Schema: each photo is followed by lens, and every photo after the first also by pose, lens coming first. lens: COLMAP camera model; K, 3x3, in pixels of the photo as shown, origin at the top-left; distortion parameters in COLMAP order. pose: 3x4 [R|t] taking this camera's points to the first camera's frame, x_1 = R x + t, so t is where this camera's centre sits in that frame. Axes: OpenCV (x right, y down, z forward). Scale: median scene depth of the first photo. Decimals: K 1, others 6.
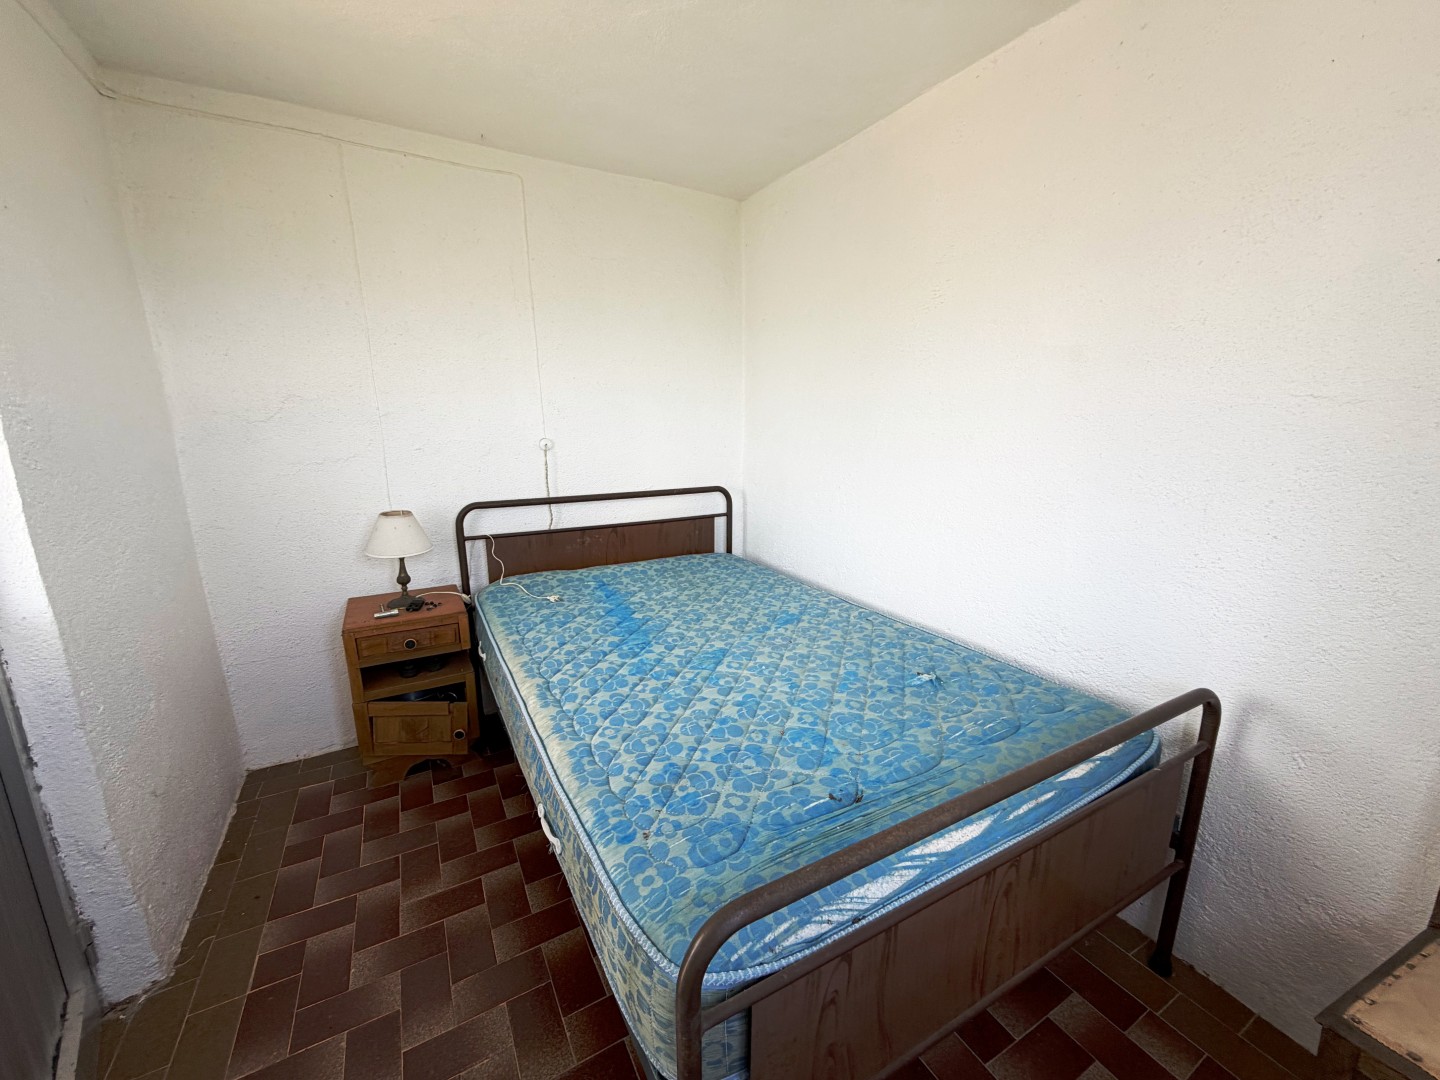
lens RADIAL K [[574.4, 0, 725.6], [0, 574.4, 548.8], [0, 0, 1]] dist [0.000489, 0.000262]
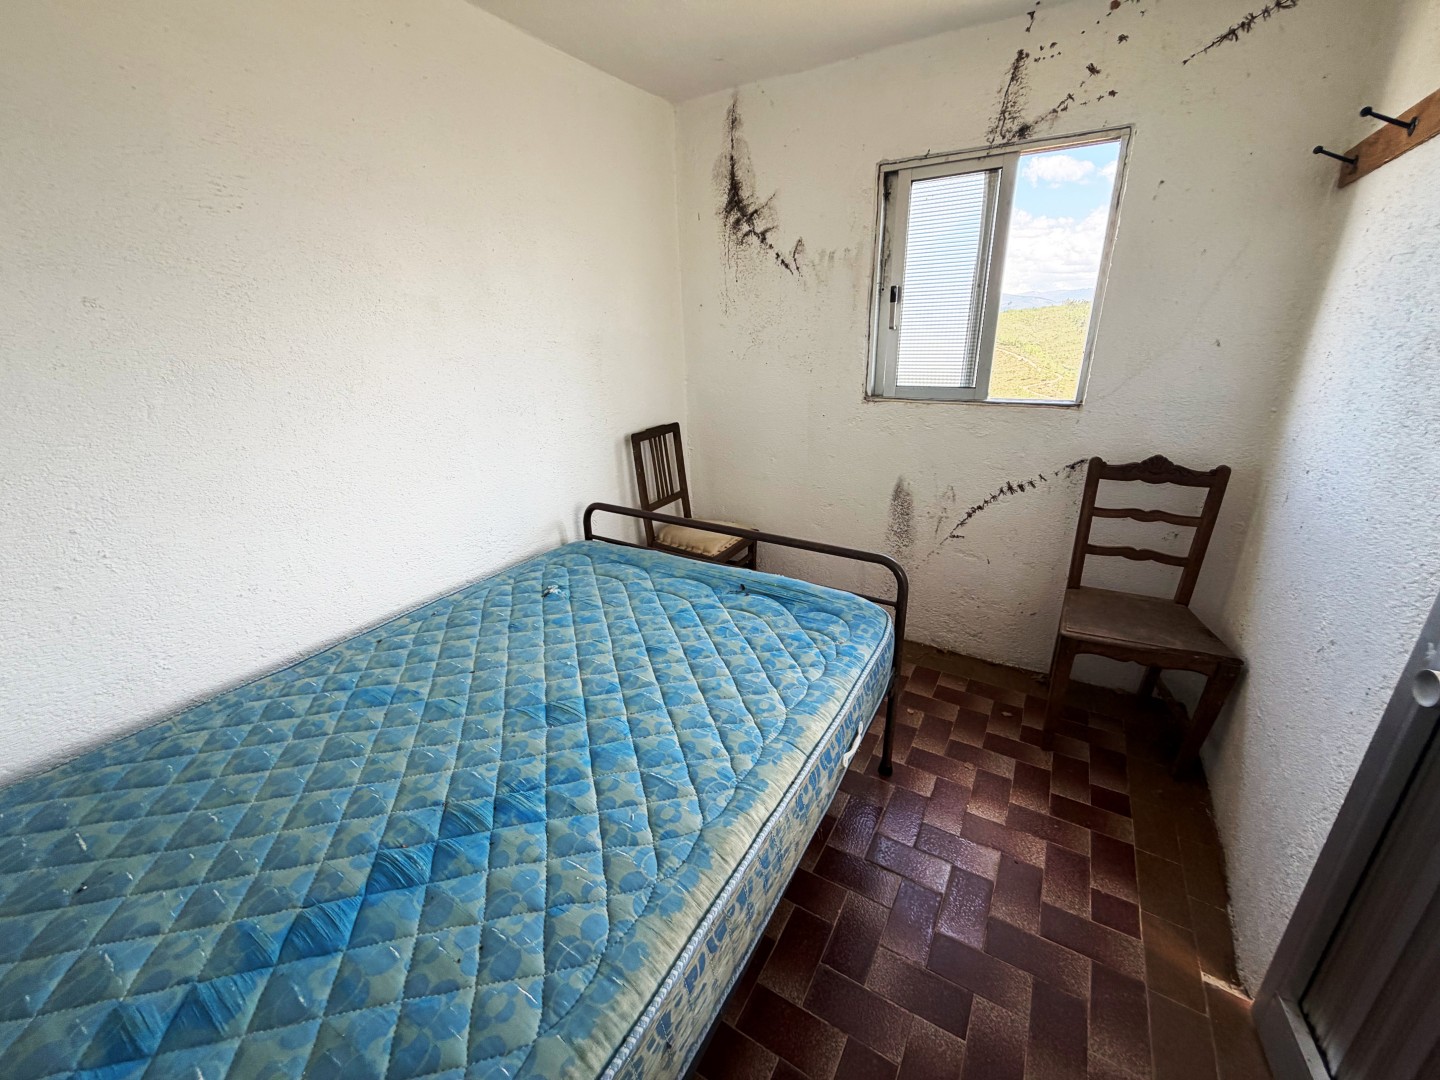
lens RADIAL K [[574.4, 0, 729.3], [0, 574.4, 539.8], [0, 0, 1]] dist [0.000489, 0.000262]
pose [[-0.500830, -0.294642, 0.813852, -0.965463], [0.208987, 0.871292, 0.444044, -0.390683], [-0.839936, 0.392476, -0.374793, 1.453988]]
